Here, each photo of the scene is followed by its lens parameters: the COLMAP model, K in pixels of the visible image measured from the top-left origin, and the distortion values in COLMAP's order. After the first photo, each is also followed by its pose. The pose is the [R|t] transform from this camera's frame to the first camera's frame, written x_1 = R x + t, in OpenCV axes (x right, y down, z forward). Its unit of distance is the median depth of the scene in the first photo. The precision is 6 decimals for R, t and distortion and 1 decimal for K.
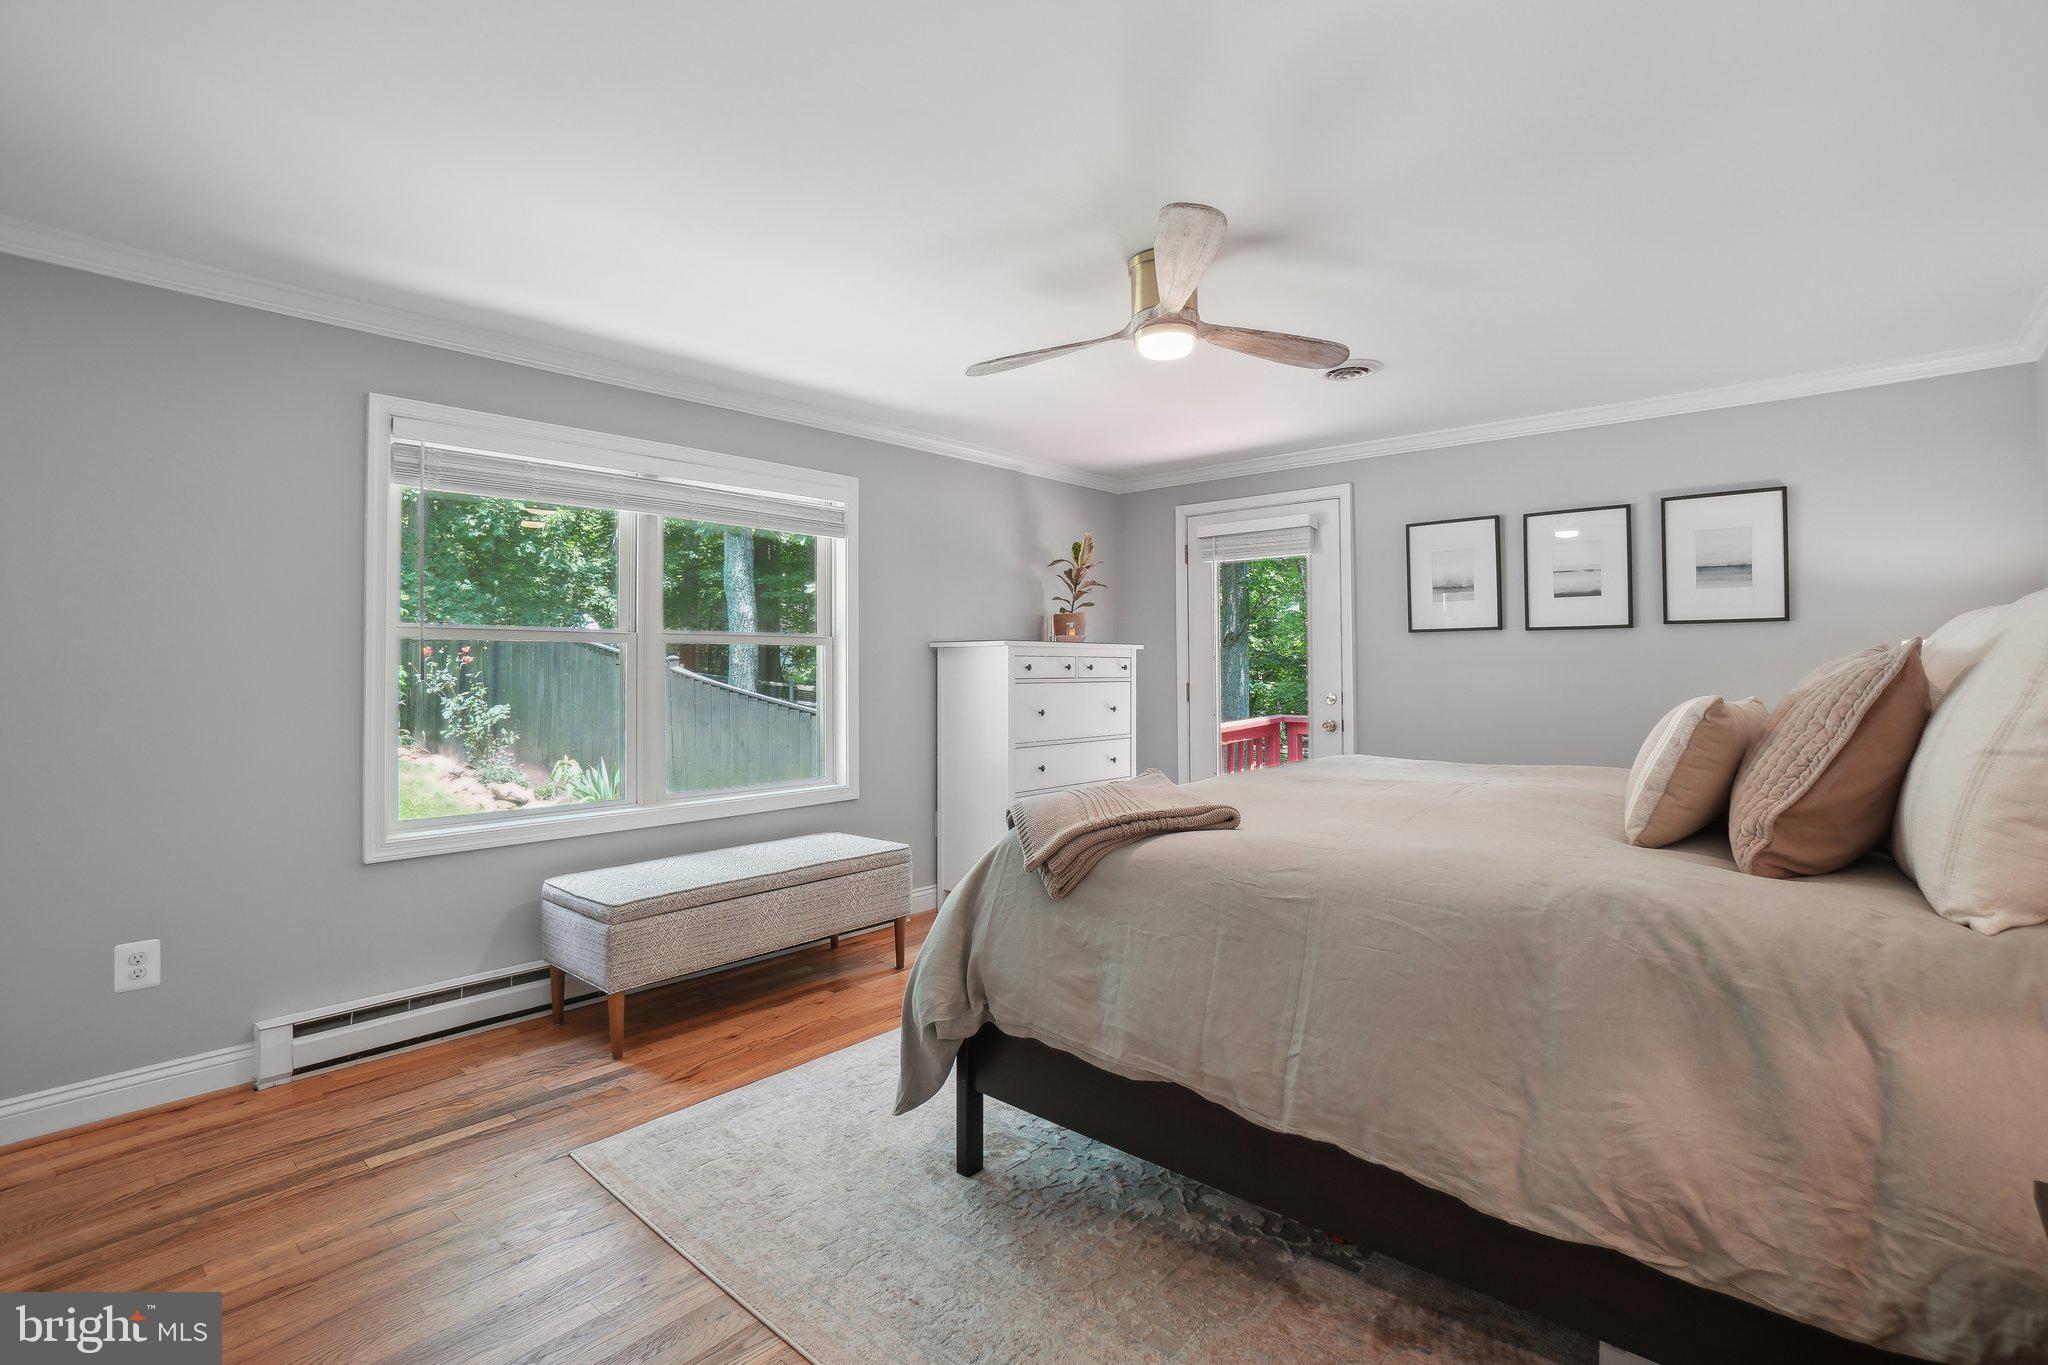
lens RADIAL K [[935.6, 0, 1015.5], [0, 935.6, 670.0], [0, 0, 1]] dist [-0.034816, 0.000420]
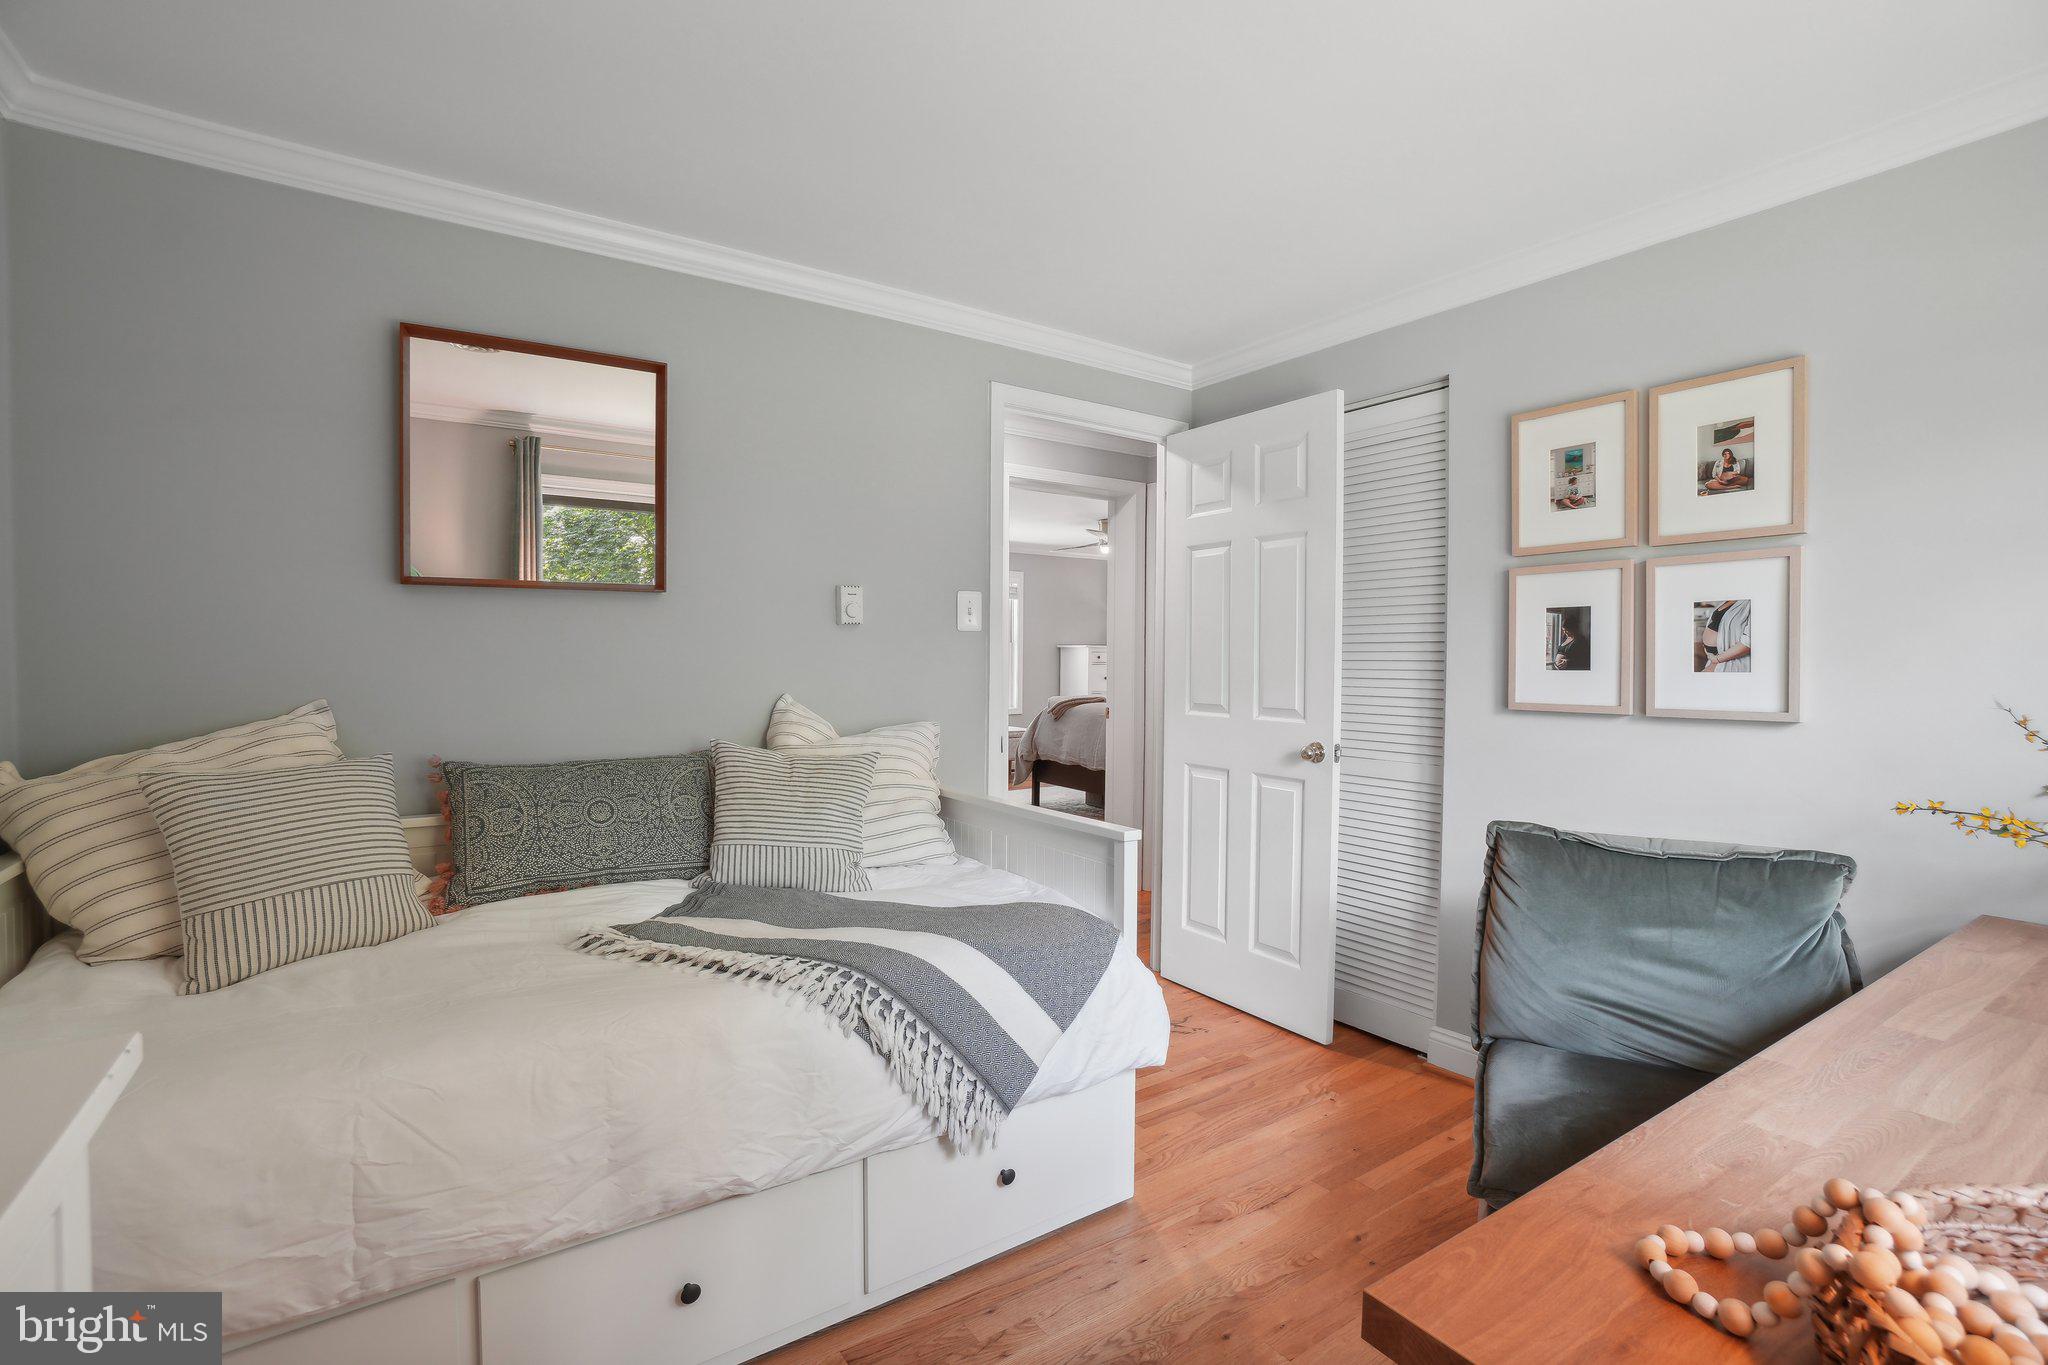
lens RADIAL K [[935.6, 0, 1015.5], [0, 935.6, 670.0], [0, 0, 1]] dist [-0.034816, 0.000420]
pose [[0.970839, 0.007144, -0.239626, 0.389255], [-0.003610, 0.999878, 0.015183, -0.005491], [0.239705, -0.013876, 0.970746, -1.308473]]
